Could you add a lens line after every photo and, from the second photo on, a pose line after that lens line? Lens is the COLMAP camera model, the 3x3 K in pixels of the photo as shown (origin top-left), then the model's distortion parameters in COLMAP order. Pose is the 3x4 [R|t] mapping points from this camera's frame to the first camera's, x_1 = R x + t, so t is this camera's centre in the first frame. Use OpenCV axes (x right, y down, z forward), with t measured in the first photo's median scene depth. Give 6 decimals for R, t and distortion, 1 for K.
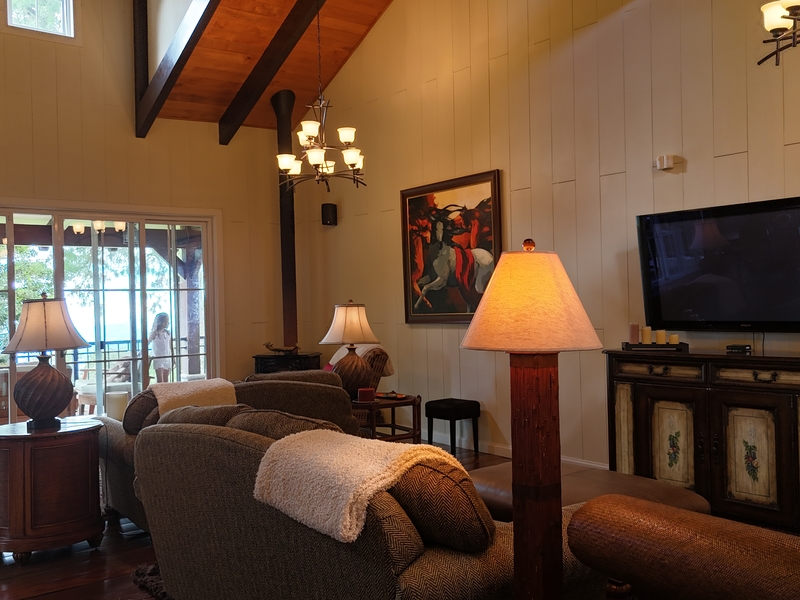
lens RADIAL K [[795.3, 0, 397.7], [0, 795.3, 305.7], [0, 0, 1]] dist [0.051180, 0.000000]
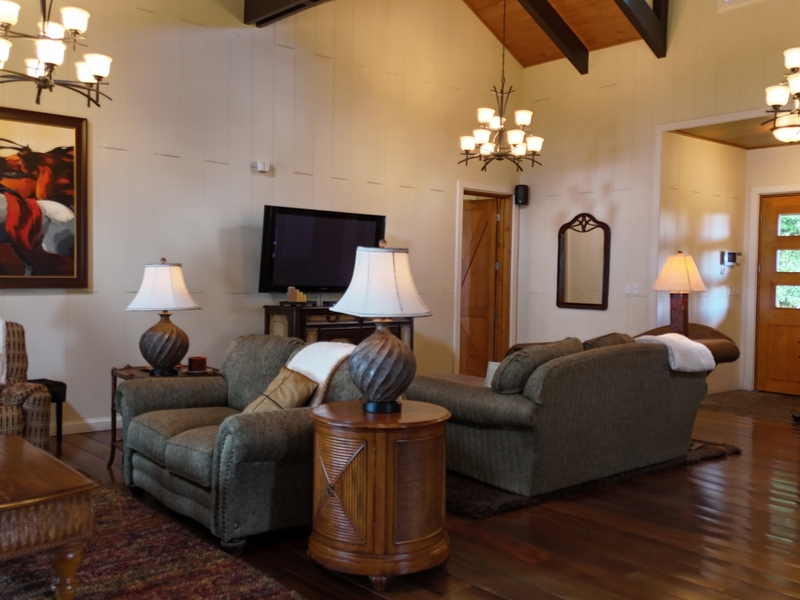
lens RADIAL K [[795.3, 0, 397.3], [0, 795.3, 293.4], [0, 0, 1]] dist [0.051180, 0.000000]
pose [[-0.089314, -0.002757, 0.996000, -0.786762], [-0.012725, 0.999918, 0.001627, 0.021464], [-0.995922, -0.012528, -0.089342, 0.694300]]
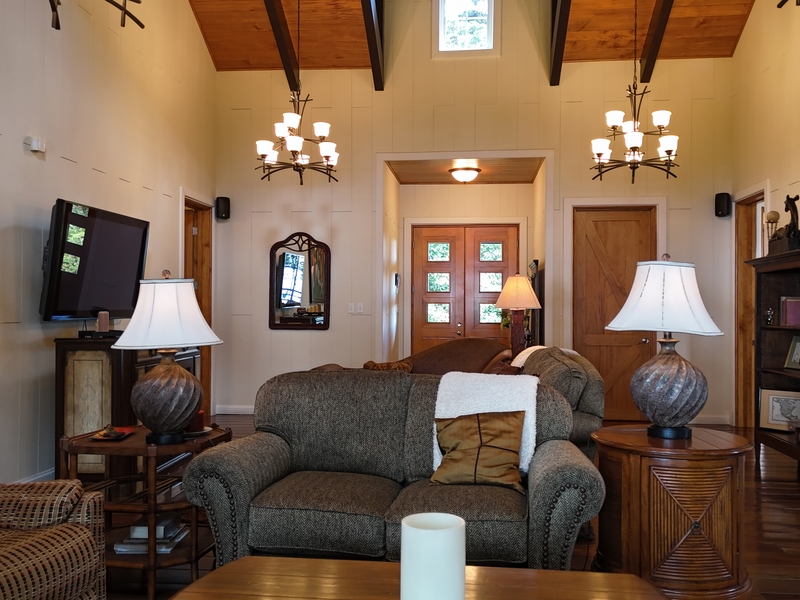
lens RADIAL K [[795.3, 0, 399.0], [0, 795.3, 298.1], [0, 0, 1]] dist [0.051180, 0.000000]
pose [[-0.758423, 0.020882, 0.651428, -0.478995], [0.009887, 0.999740, -0.020536, 0.022257], [-0.651688, -0.009134, -0.758433, 1.123488]]
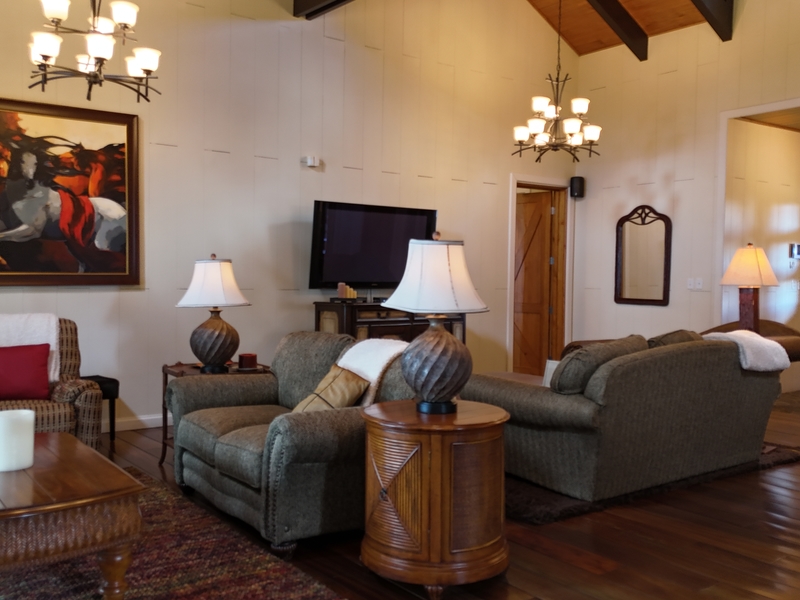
lens RADIAL K [[795.3, 0, 394.9], [0, 795.3, 293.8], [0, 0, 1]] dist [0.051180, 0.000000]
pose [[-0.024386, -0.007312, 0.999676, -0.764083], [-0.008806, 0.999936, 0.007099, 0.022567], [-0.999664, -0.008630, -0.024448, 0.695538]]
